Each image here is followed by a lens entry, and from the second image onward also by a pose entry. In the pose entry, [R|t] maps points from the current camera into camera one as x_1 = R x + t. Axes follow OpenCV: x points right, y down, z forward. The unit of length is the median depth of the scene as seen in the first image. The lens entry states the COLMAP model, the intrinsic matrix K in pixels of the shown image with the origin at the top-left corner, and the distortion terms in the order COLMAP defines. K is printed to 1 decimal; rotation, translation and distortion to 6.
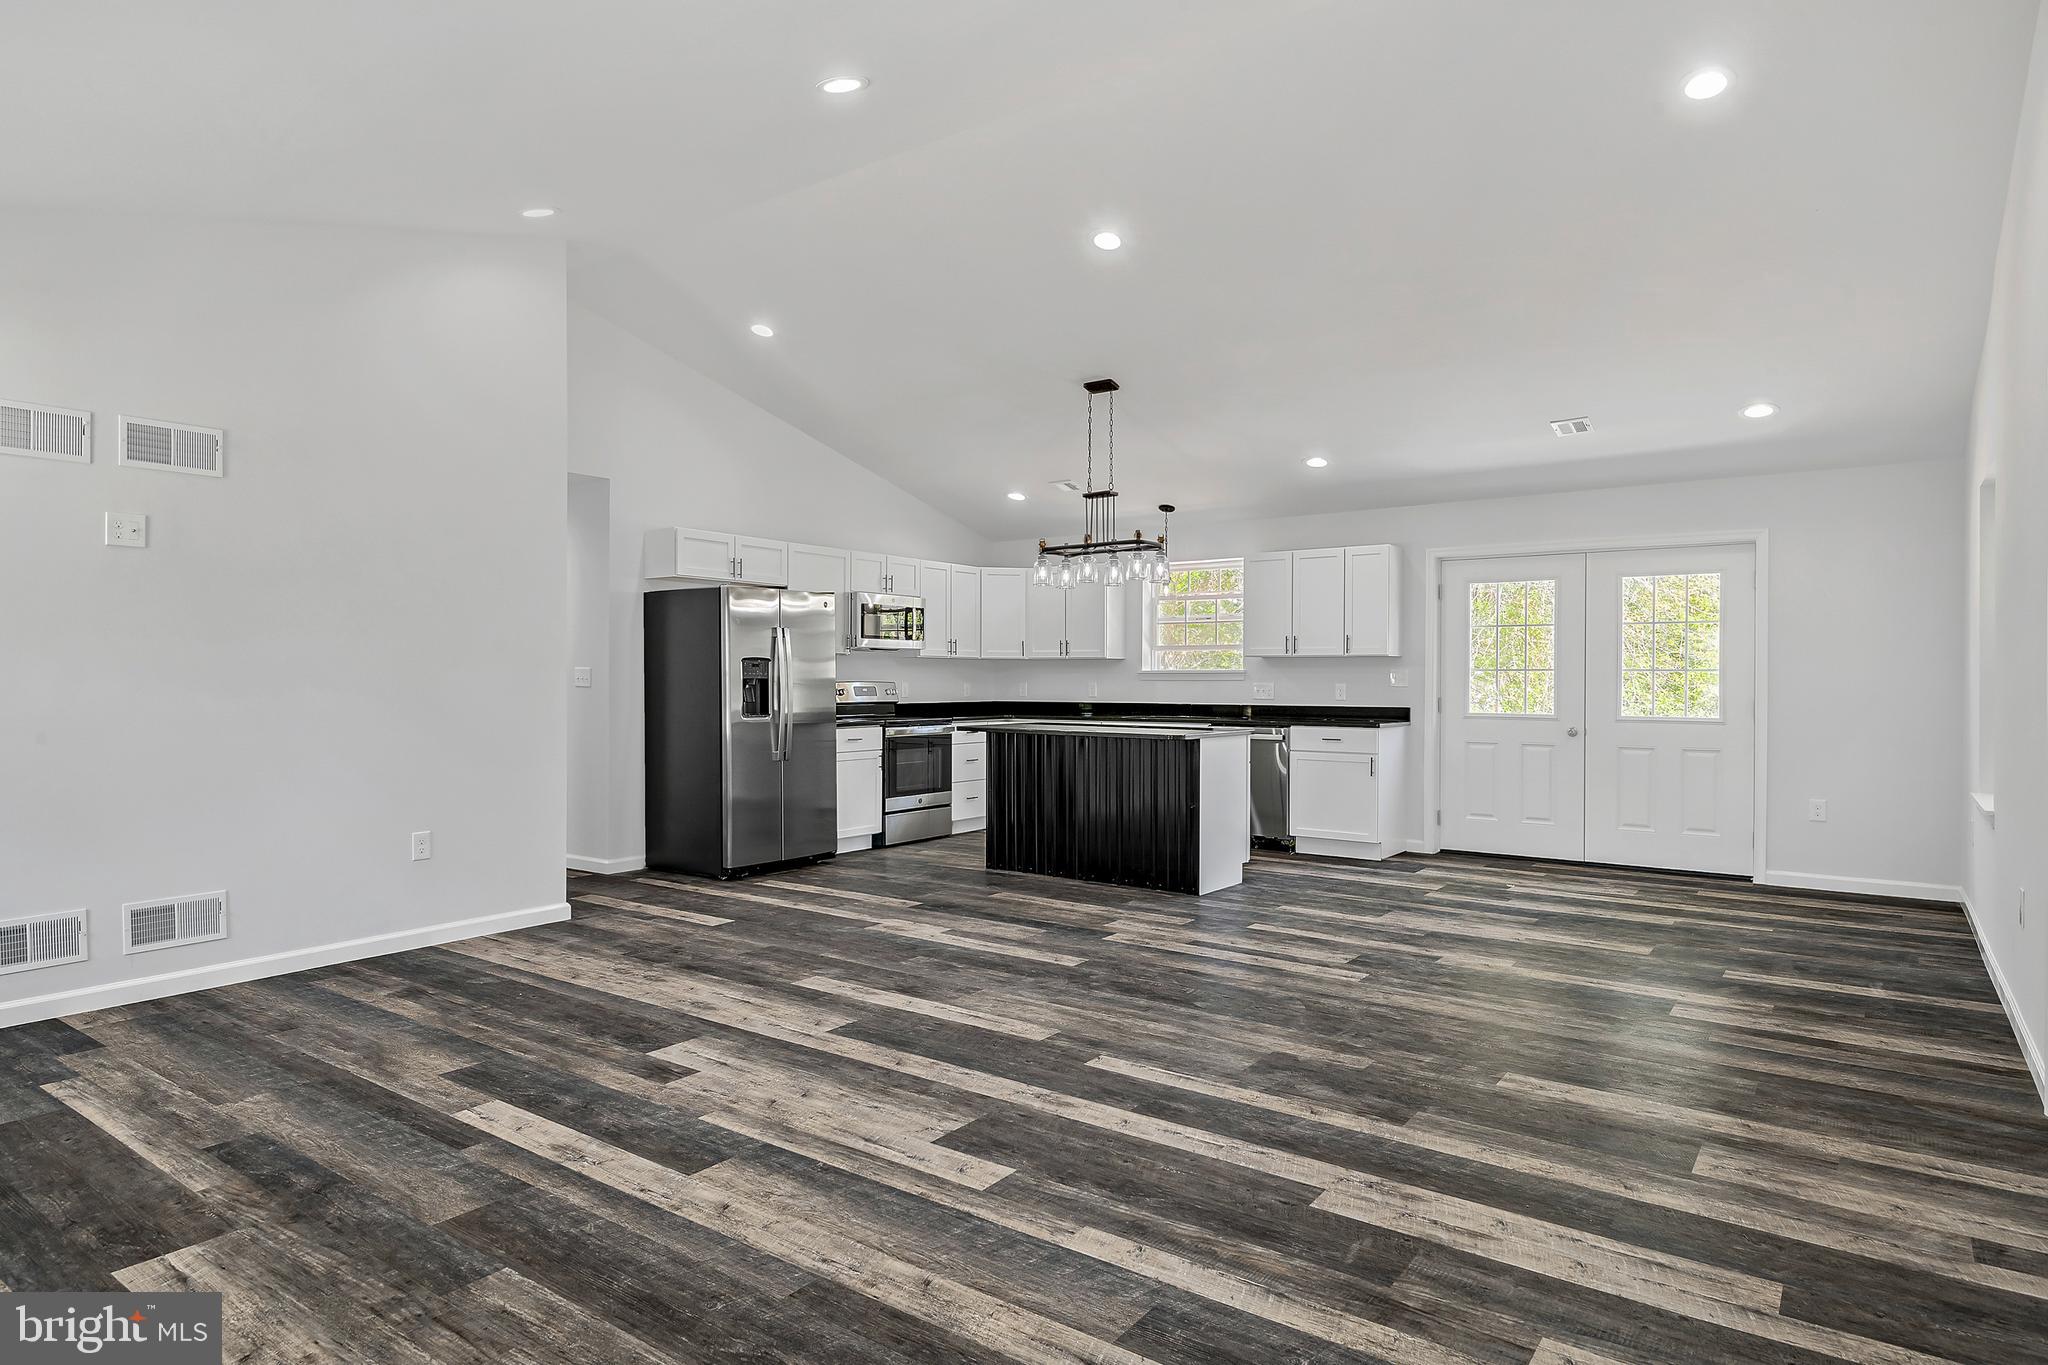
lens RADIAL K [[1145.0, 0, 1028.7], [0, 1145.0, 691.0], [0, 0, 1]] dist [0.016055, -0.016112]
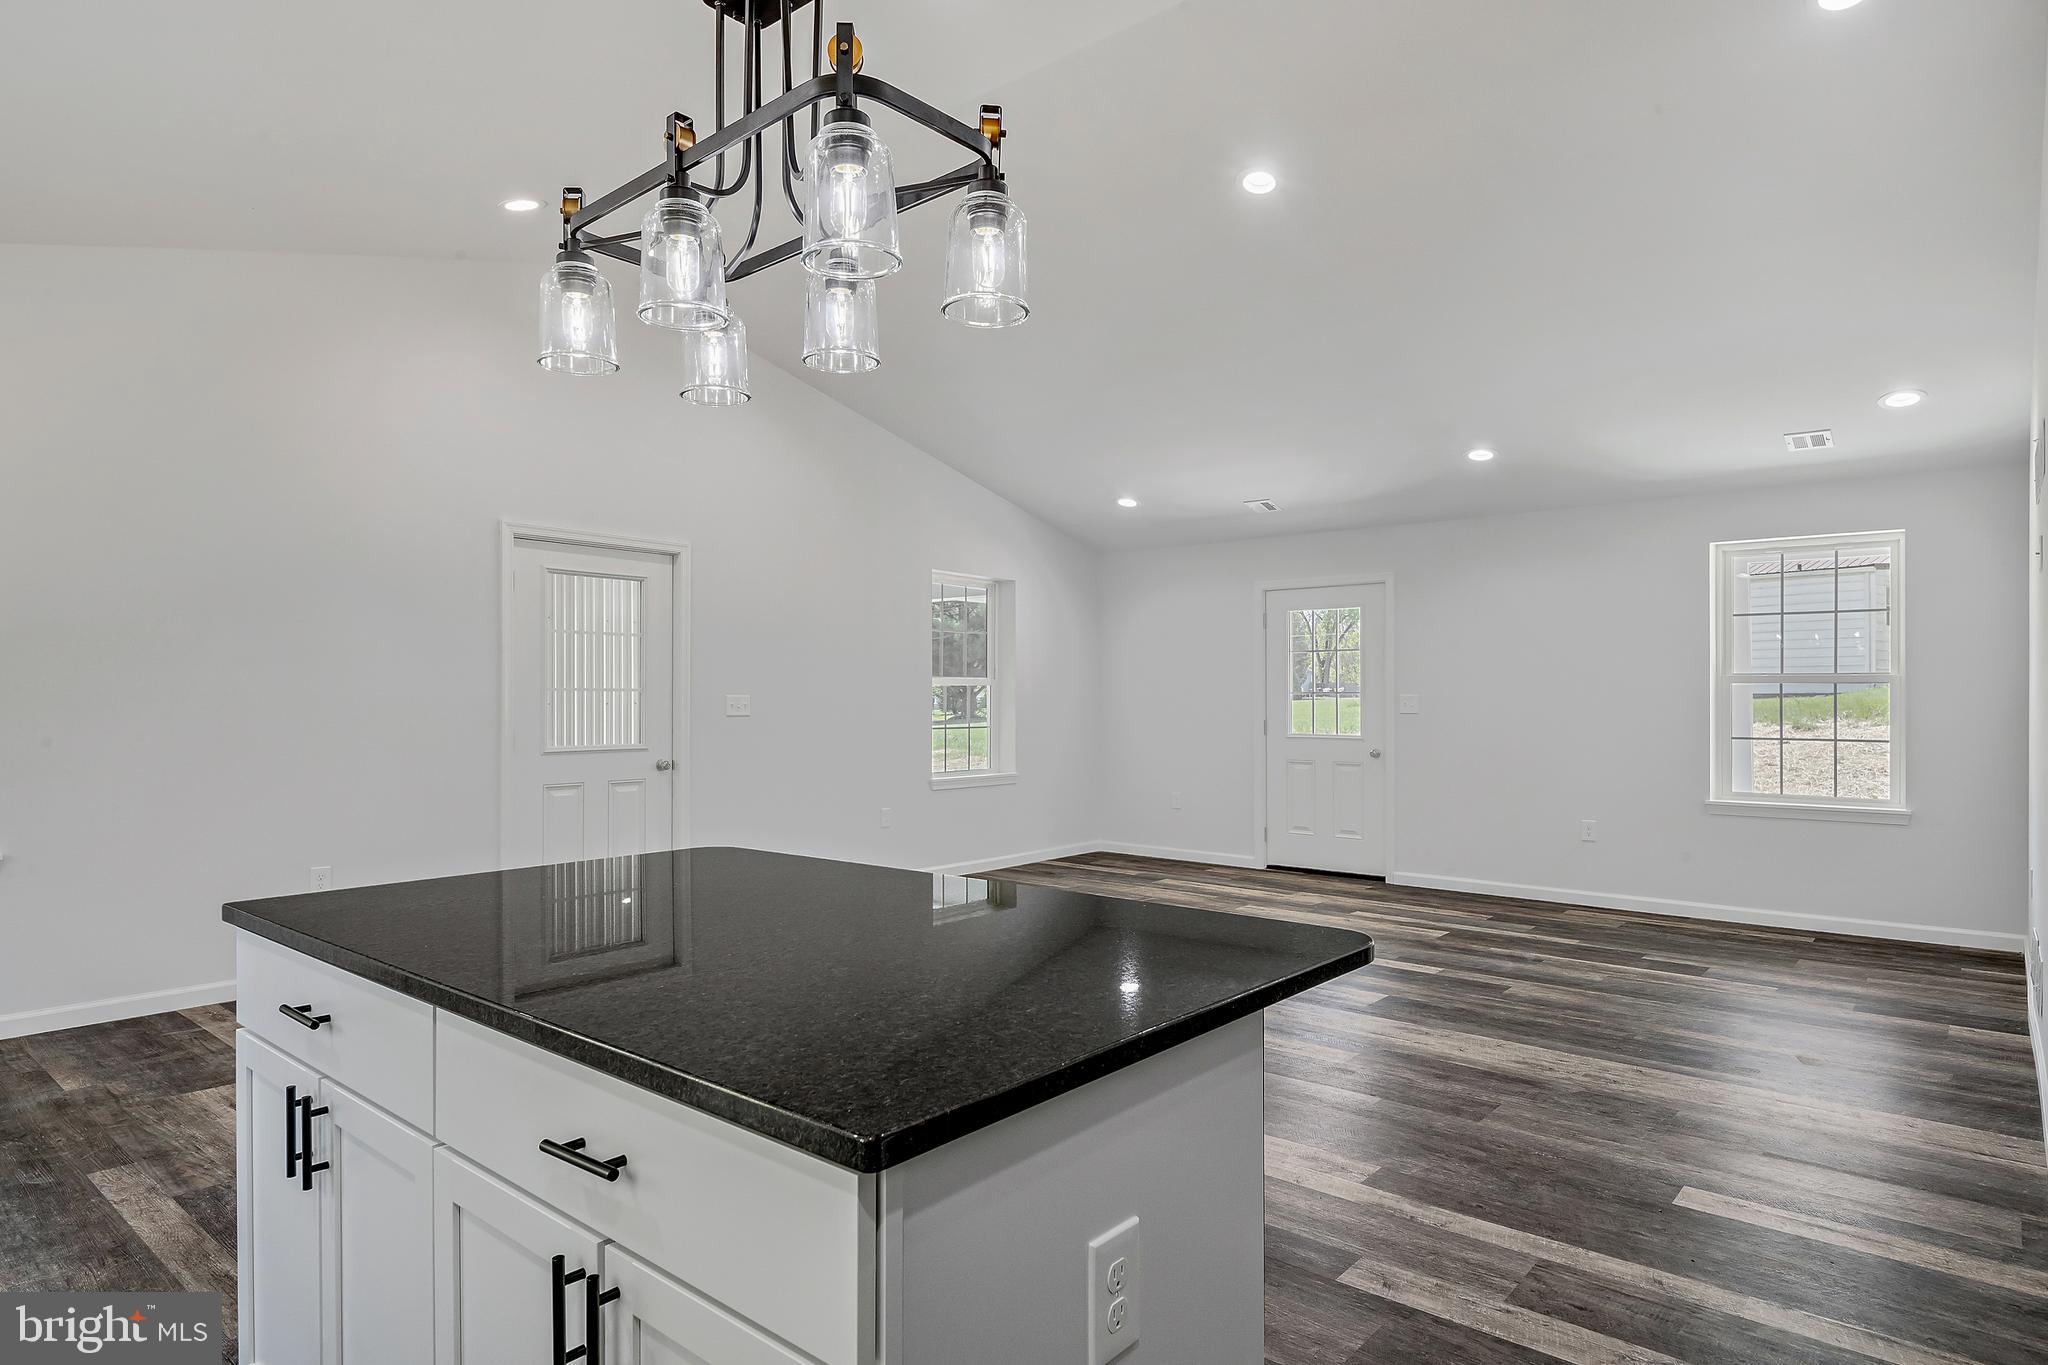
lens RADIAL K [[1145.0, 0, 1020.0], [0, 1145.0, 693.5], [0, 0, 1]] dist [0.016055, -0.016112]
pose [[-0.996358, -0.002758, 0.085219, -0.013845], [-0.002268, 0.999980, 0.005844, -0.018170], [-0.085233, 0.005629, -0.996345, 1.256412]]
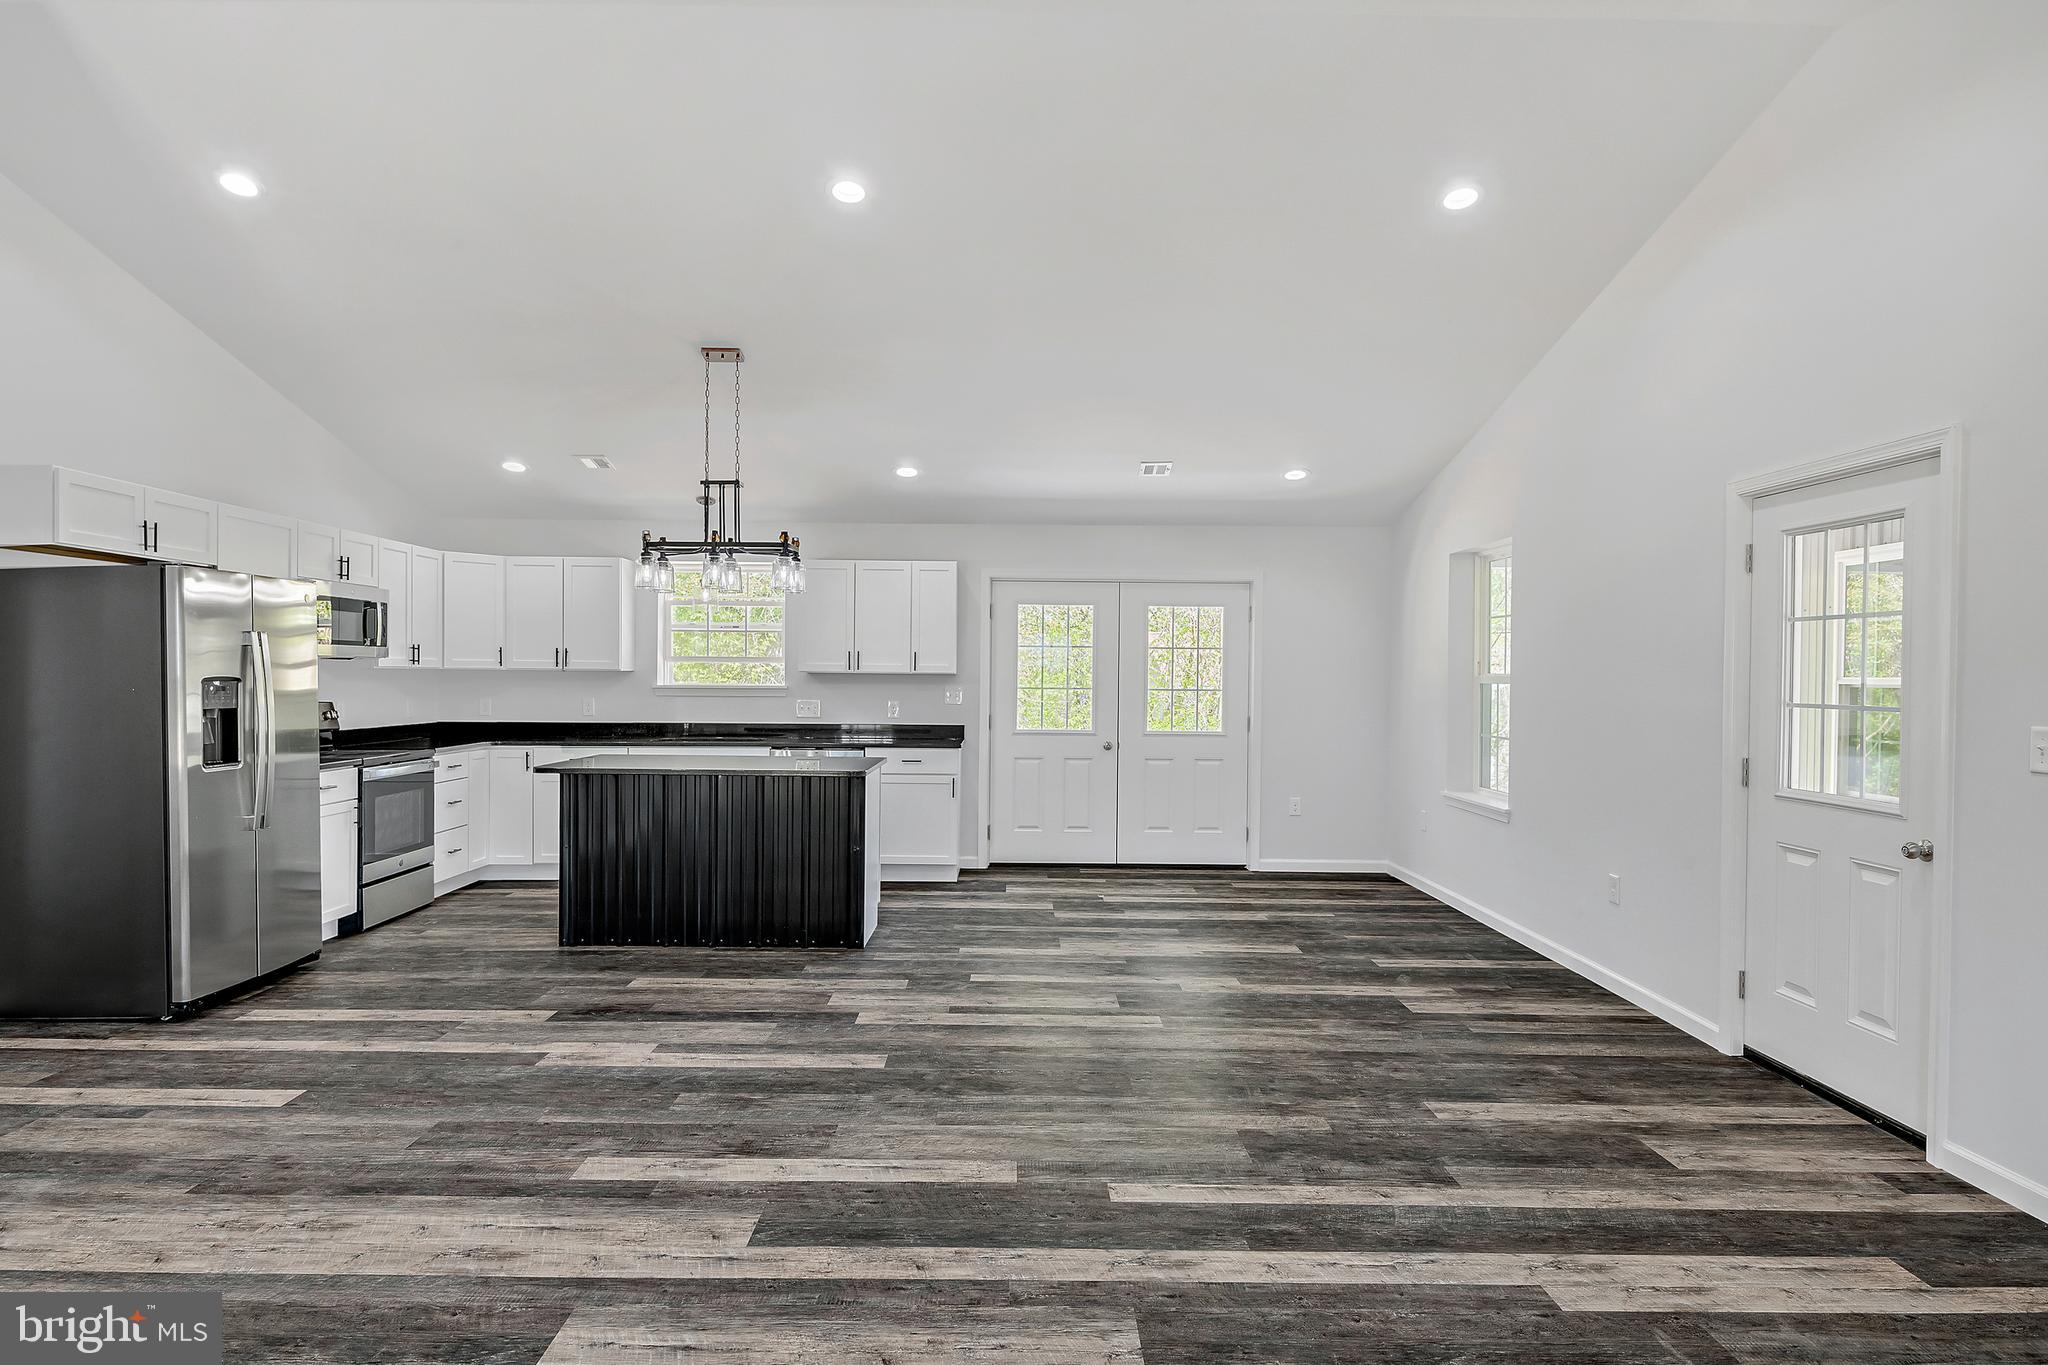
lens RADIAL K [[1145.0, 0, 1015.7], [0, 1145.0, 692.1], [0, 0, 1]] dist [0.016055, -0.016112]
pose [[0.807669, -0.003566, 0.589626, -0.260682], [-0.001004, 0.999972, 0.007424, -0.025890], [-0.589636, -0.006588, 0.807643, 0.195322]]
